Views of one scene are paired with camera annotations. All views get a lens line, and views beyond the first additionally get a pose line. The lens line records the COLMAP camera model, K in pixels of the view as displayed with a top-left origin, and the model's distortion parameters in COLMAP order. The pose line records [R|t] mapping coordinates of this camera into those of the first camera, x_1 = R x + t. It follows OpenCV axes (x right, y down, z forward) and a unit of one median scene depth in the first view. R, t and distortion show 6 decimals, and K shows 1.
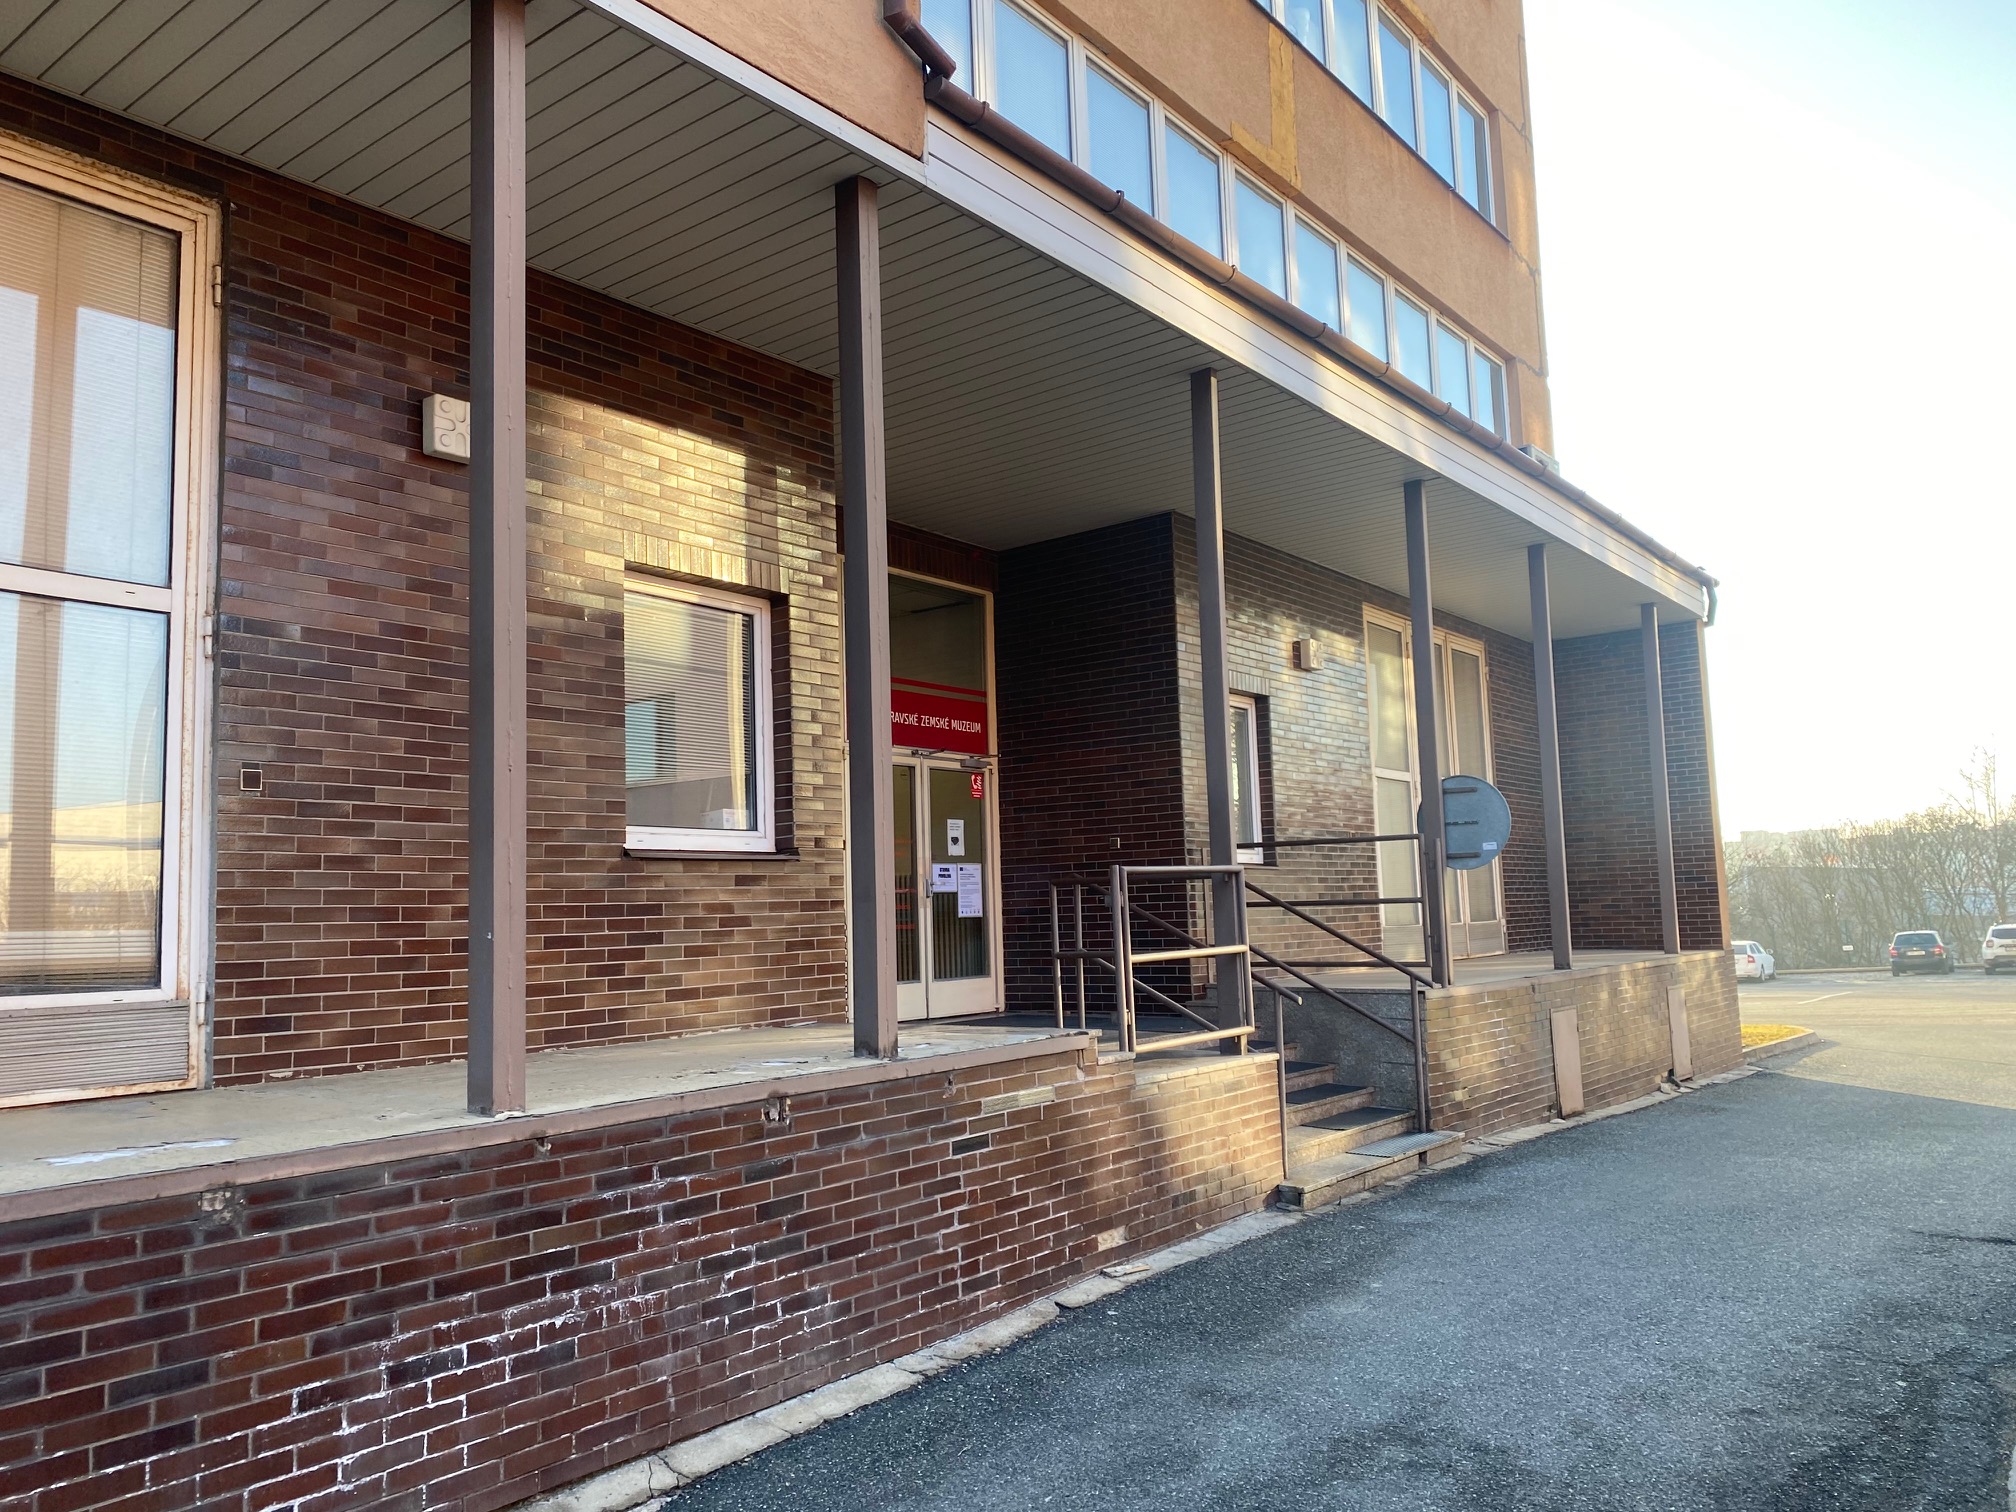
lens RADIAL K [[1549.4, 0, 1008.0], [0, 1549.4, 756.0], [0, 0, 1]] dist [0.015963, -0.008920]
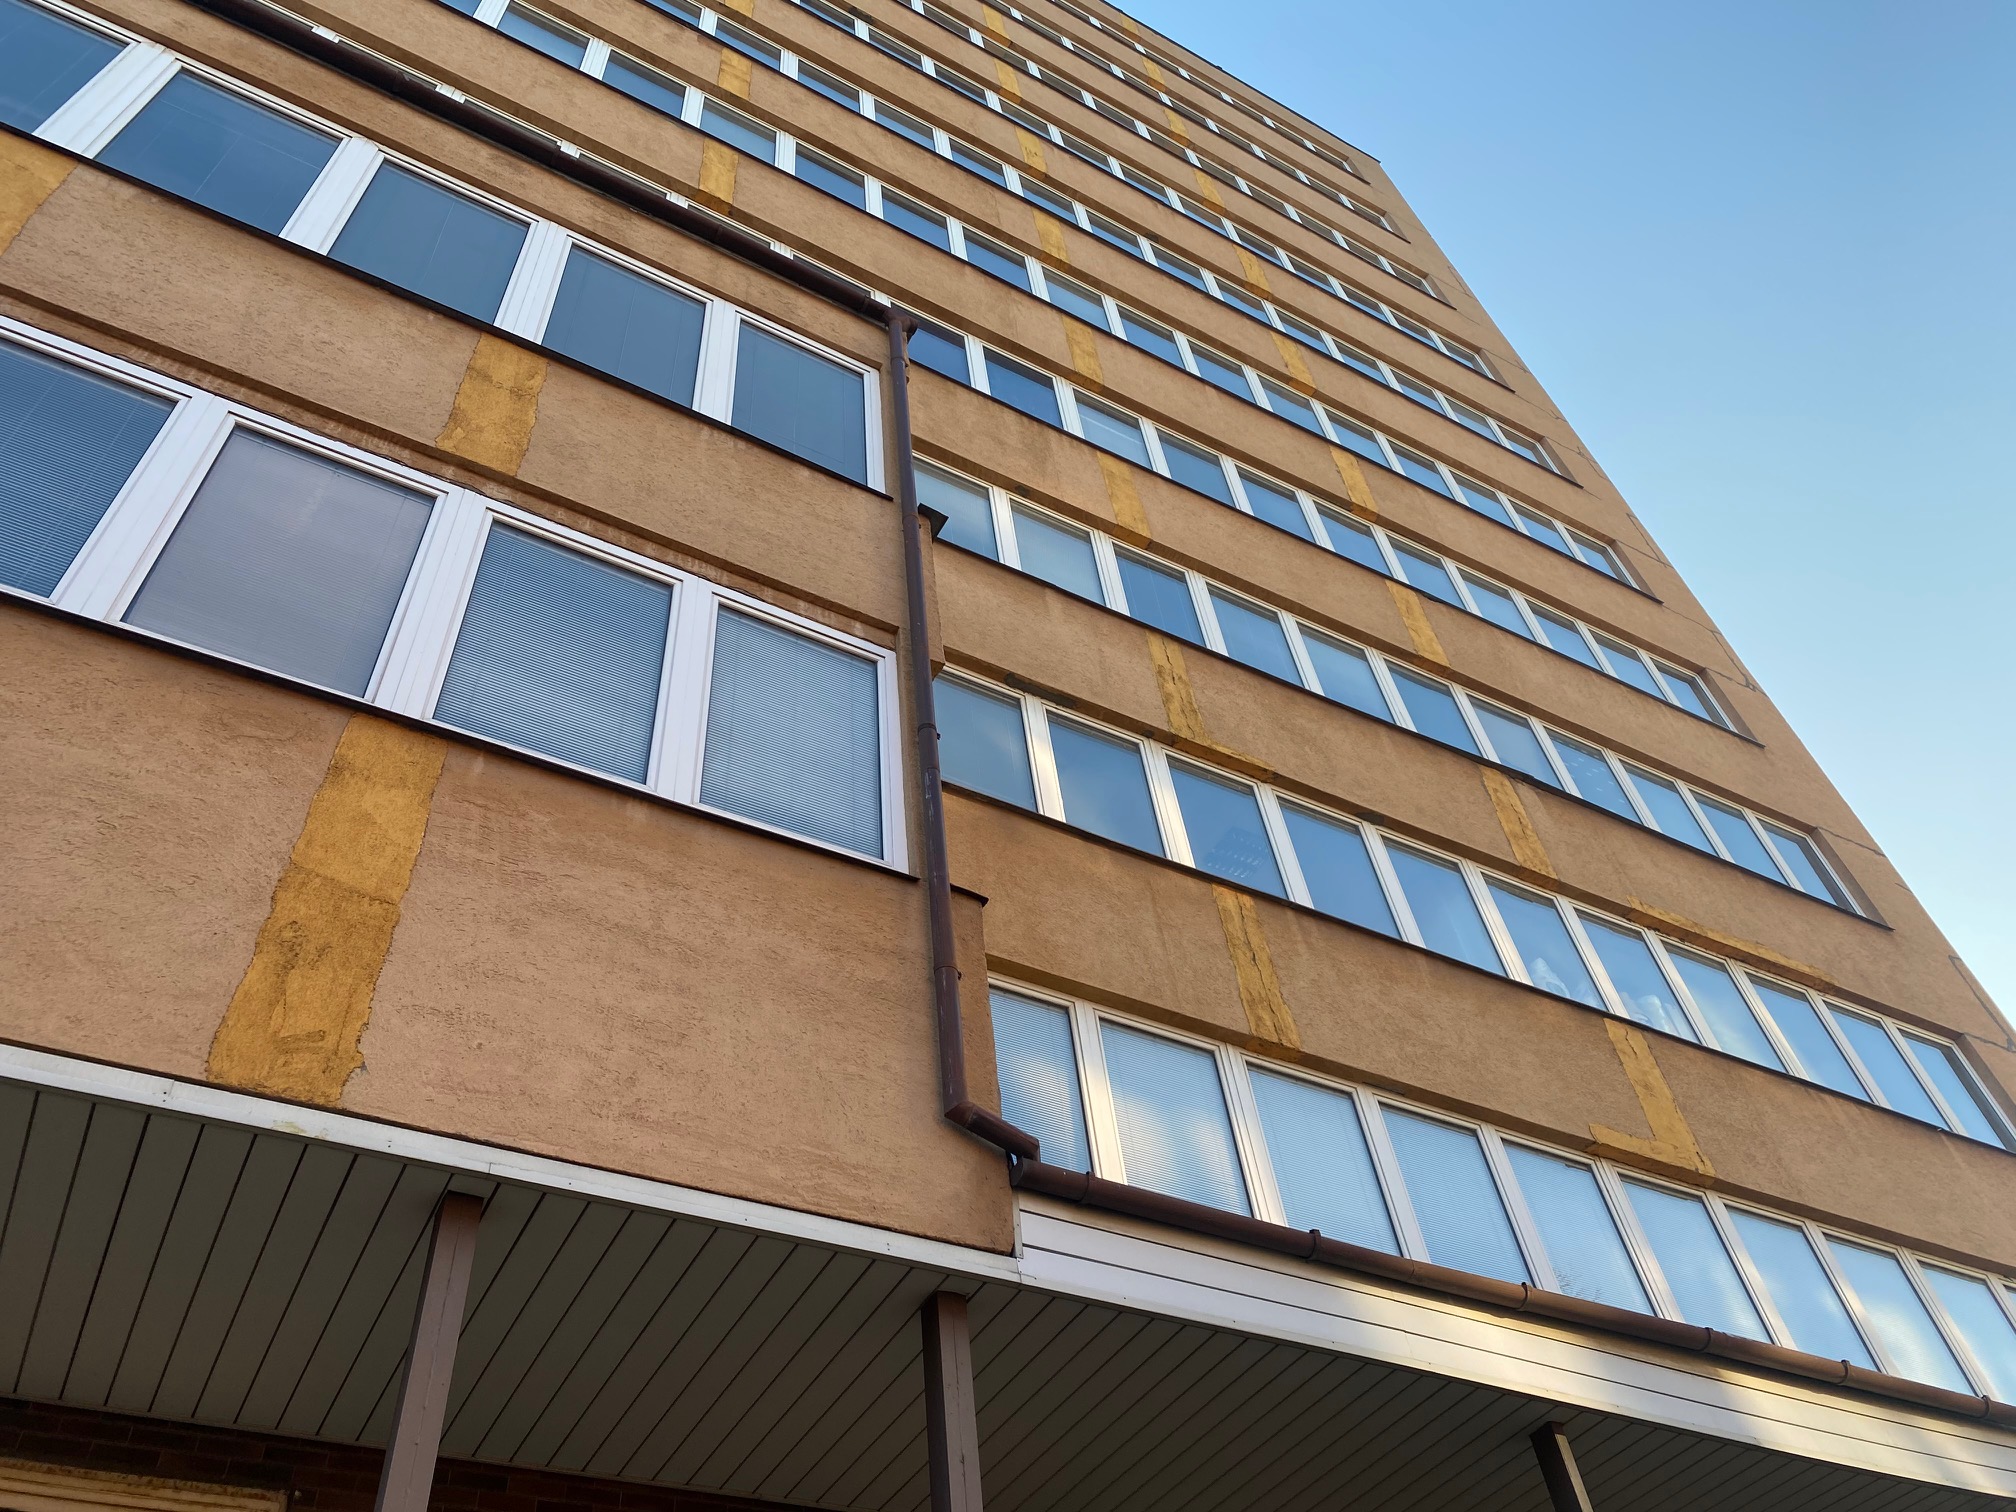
lens RADIAL K [[1549.4, 0, 1008.0], [0, 1549.4, 756.0], [0, 0, 1]] dist [0.015963, -0.008920]
pose [[0.917319, -0.324924, -0.230109, 0.218081], [0.098906, 0.745787, -0.658802, -0.027277], [0.385673, 0.581572, 0.716261, 0.223761]]
